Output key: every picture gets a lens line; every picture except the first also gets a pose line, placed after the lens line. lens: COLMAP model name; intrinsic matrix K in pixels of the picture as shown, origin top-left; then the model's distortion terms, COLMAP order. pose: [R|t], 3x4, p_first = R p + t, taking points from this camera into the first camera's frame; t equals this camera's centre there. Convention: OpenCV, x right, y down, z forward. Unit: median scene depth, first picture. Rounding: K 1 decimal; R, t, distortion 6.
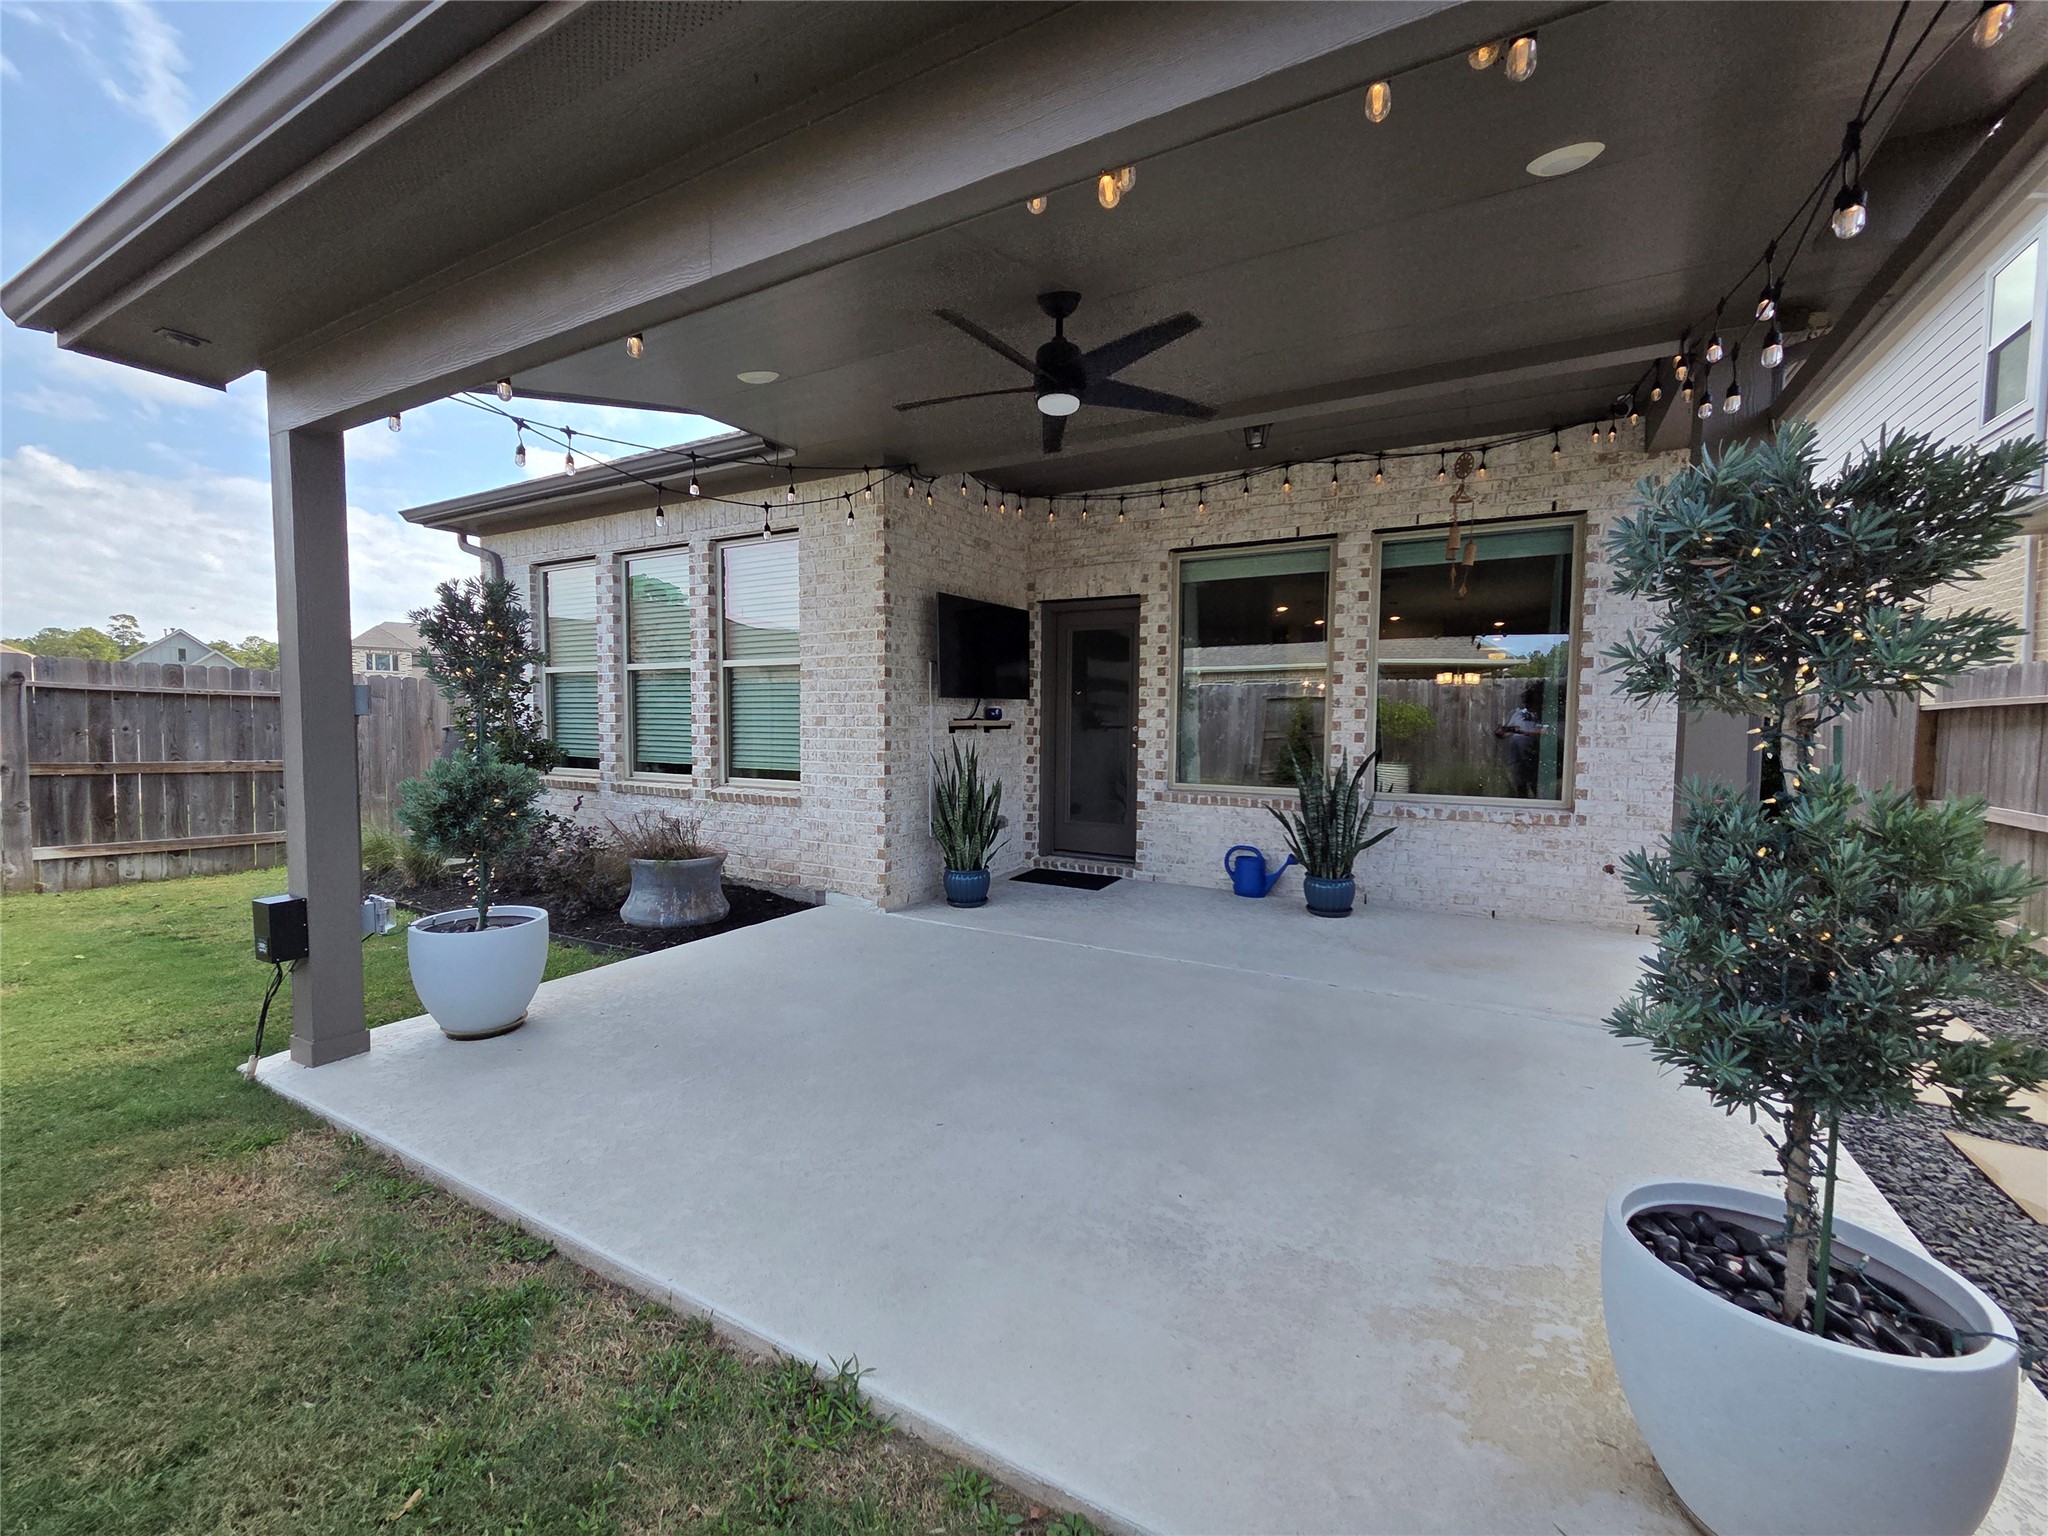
lens RADIAL K [[837.7, 0, 1024.3], [0, 837.7, 768.5], [0, 0, 1]] dist [0.002524, -0.000654]
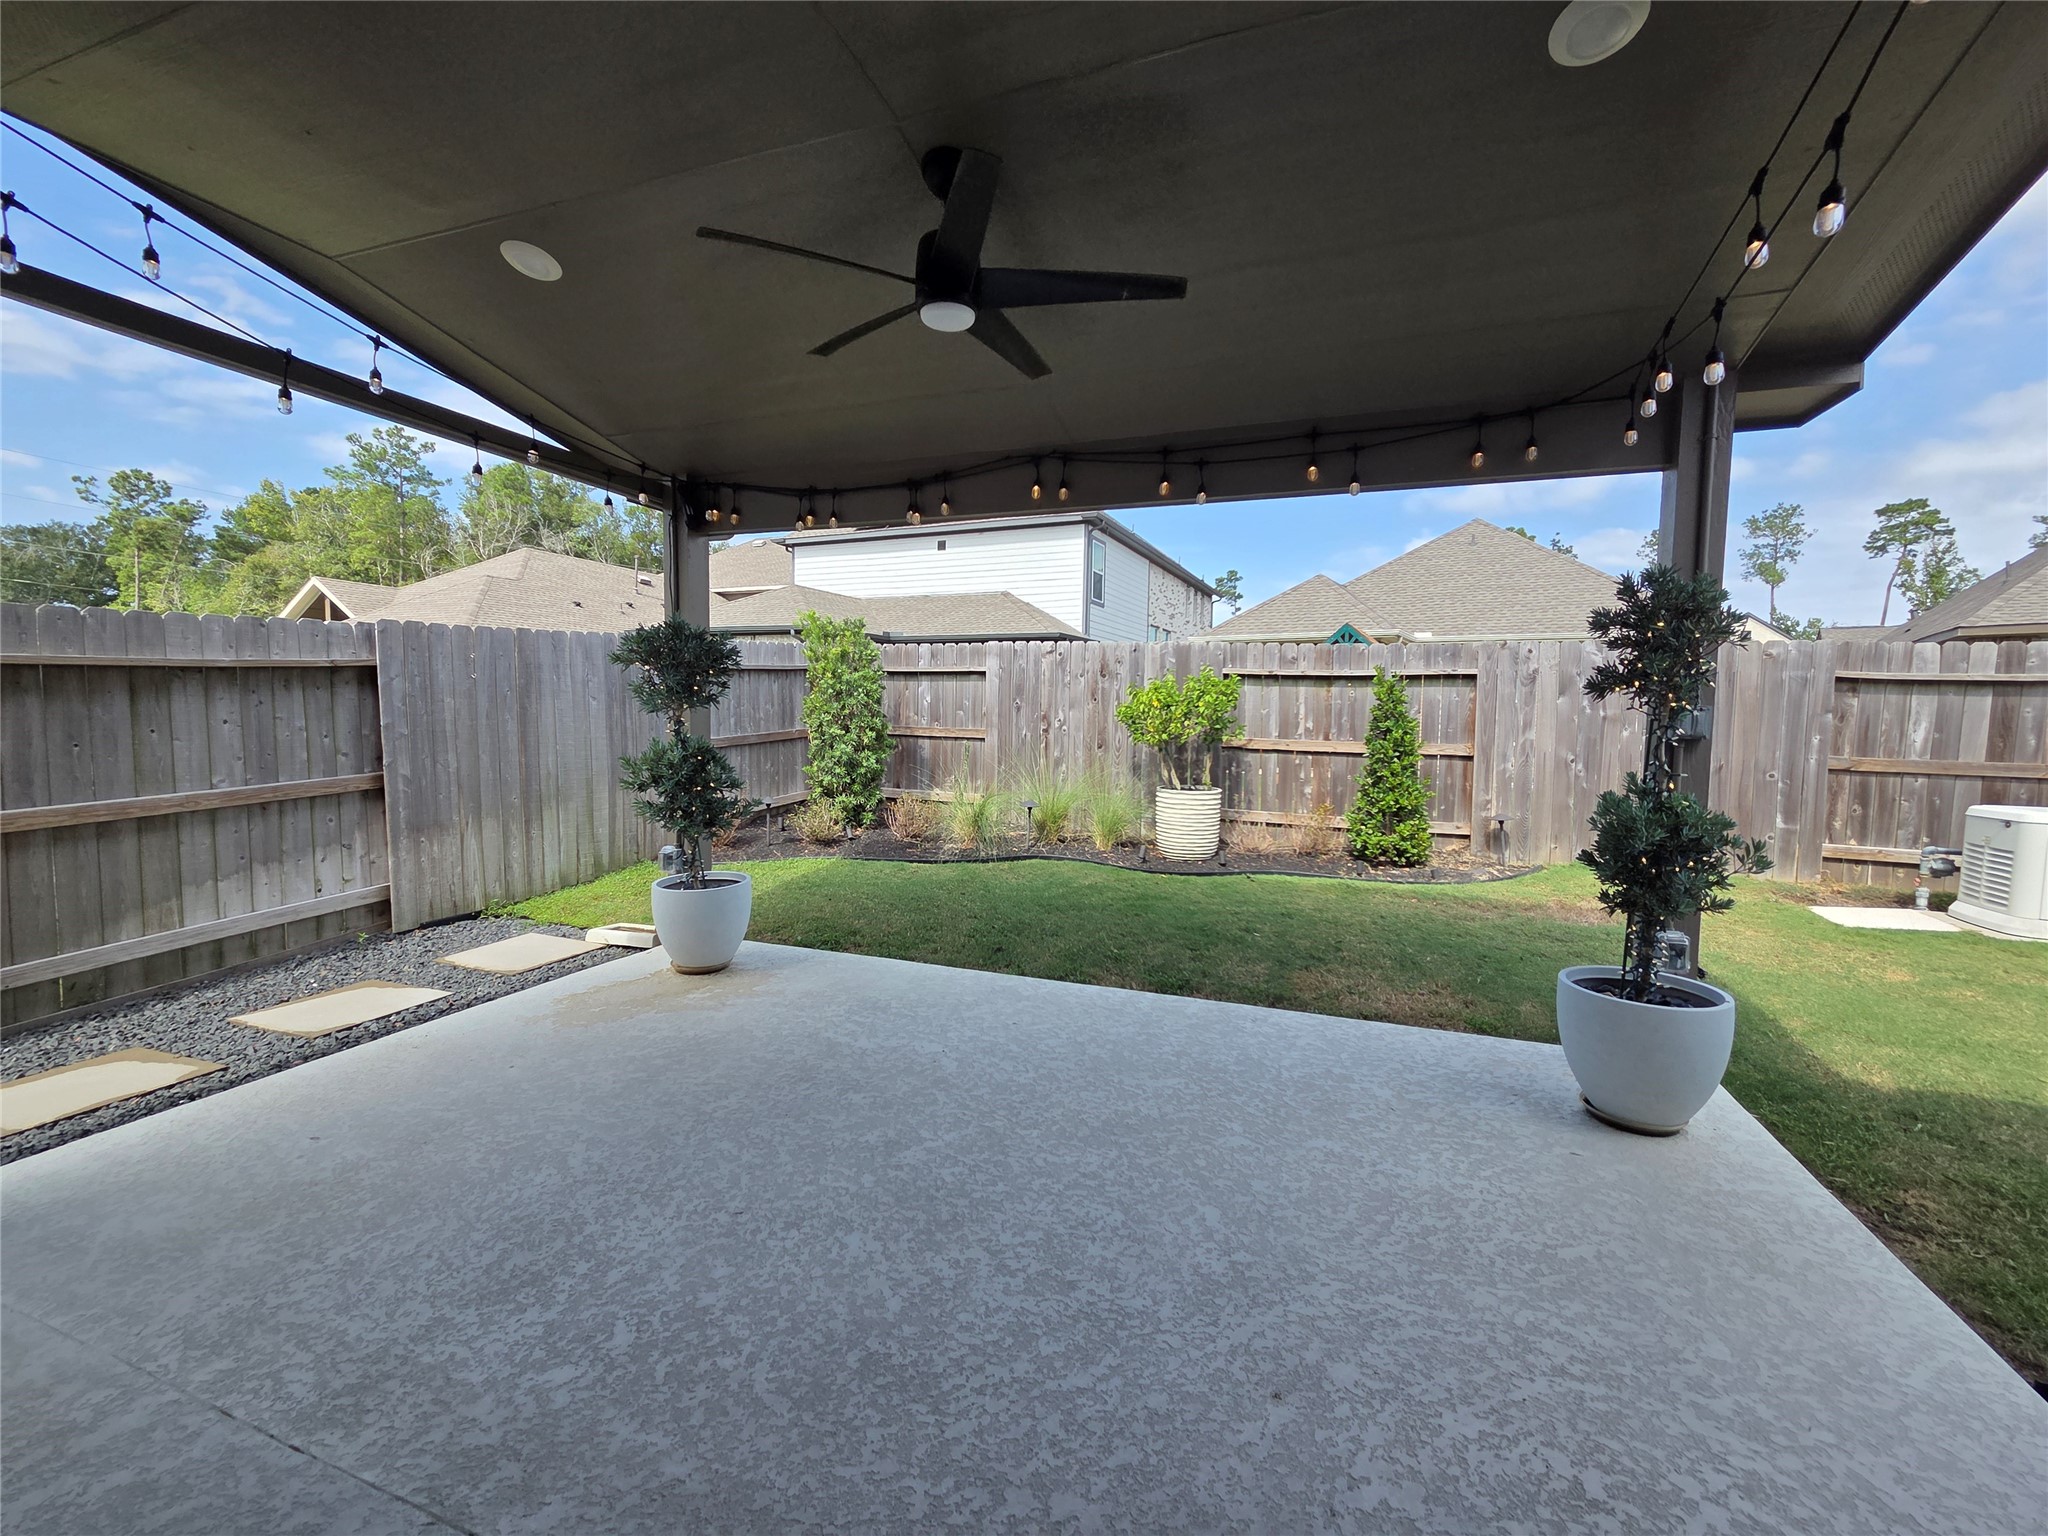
lens RADIAL K [[837.7, 0, 1028.4], [0, 837.7, 760.8], [0, 0, 1]] dist [0.002524, -0.000654]
pose [[-0.985347, -0.012662, -0.170093, 0.044212], [-0.032856, 0.992654, 0.116441, -0.058890], [0.167369, 0.120324, -0.978524, 0.856975]]
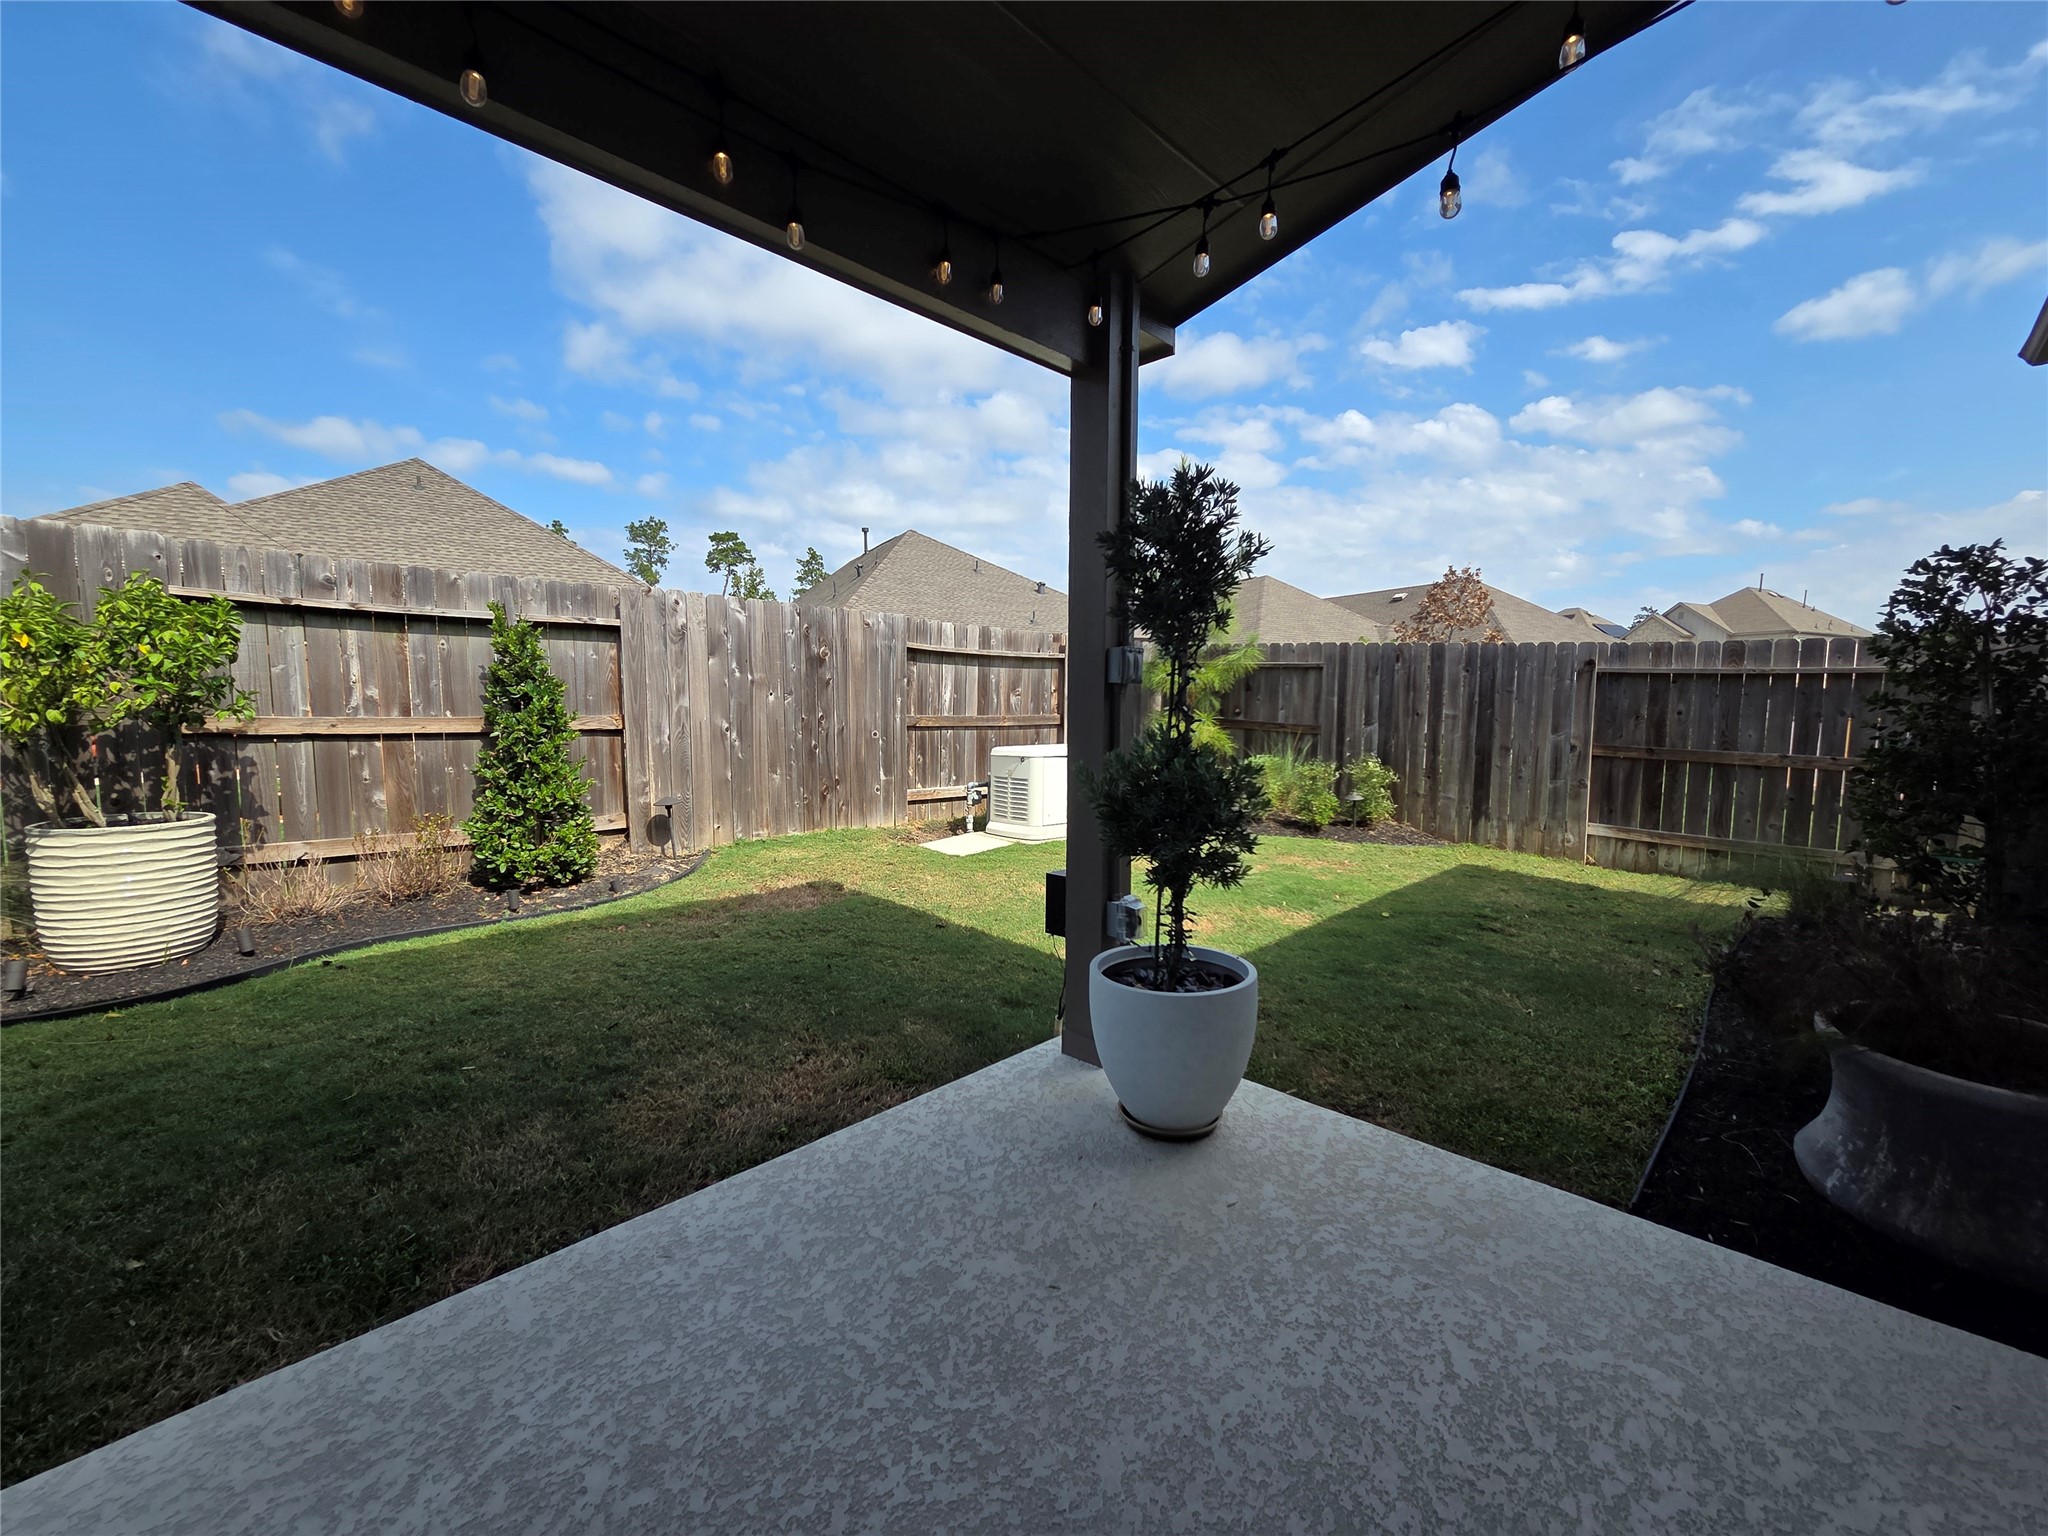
lens RADIAL K [[837.7, 0, 1029.8], [0, 837.7, 768.1], [0, 0, 1]] dist [0.002524, -0.000654]
pose [[-0.247054, 0.068148, -0.966602, 0.029178], [-0.062795, 0.994301, 0.086150, -0.021307], [0.966965, 0.081981, -0.241367, 0.532146]]
